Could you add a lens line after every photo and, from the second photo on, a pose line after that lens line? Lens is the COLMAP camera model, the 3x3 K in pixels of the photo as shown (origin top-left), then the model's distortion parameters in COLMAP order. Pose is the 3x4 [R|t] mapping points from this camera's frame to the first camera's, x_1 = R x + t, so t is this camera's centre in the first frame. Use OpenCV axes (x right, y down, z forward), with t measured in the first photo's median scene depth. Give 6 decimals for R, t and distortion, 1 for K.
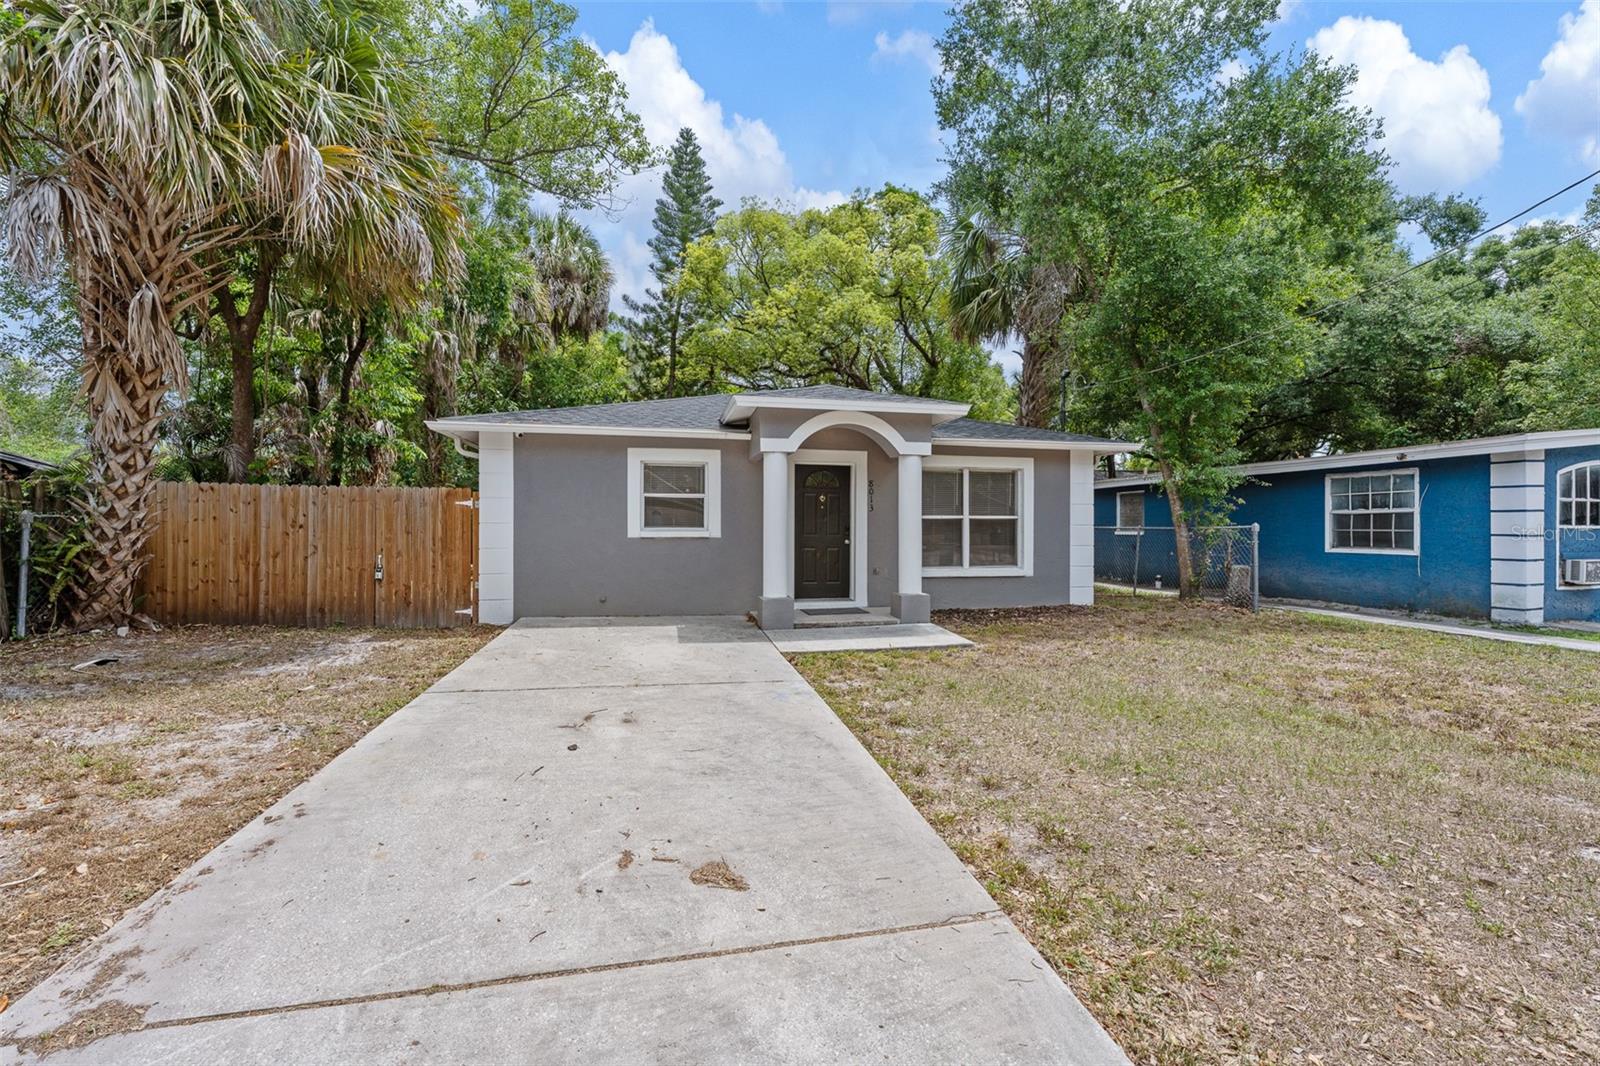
lens RADIAL K [[640.8, 0, 801.1], [0, 640.8, 532.4], [0, 0, 1]] dist [-0.000232, 0.000121]
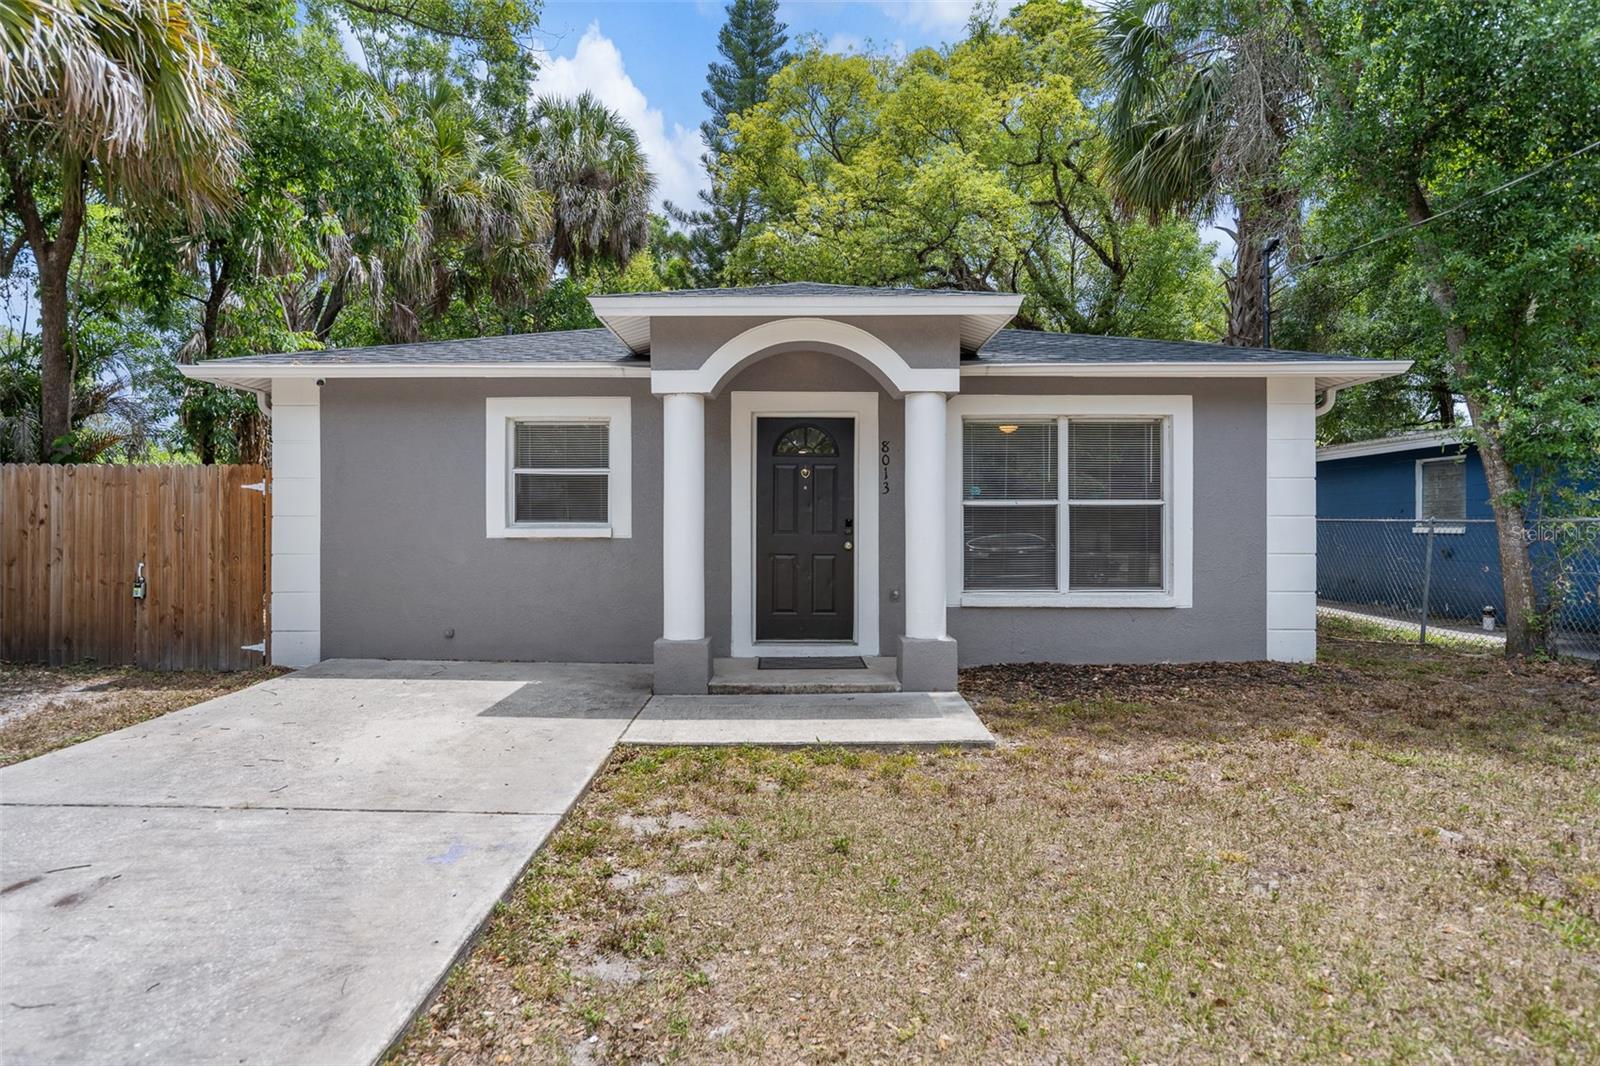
lens RADIAL K [[866.4, 0, 797.0], [0, 866.4, 524.8], [0, 0, 1]] dist [-0.000848, 0.001684]
pose [[0.976208, -0.001914, -0.216827, 0.200050], [0.000782, 0.999986, -0.005304, -0.000224], [0.216834, 0.005008, 0.976196, 0.202592]]
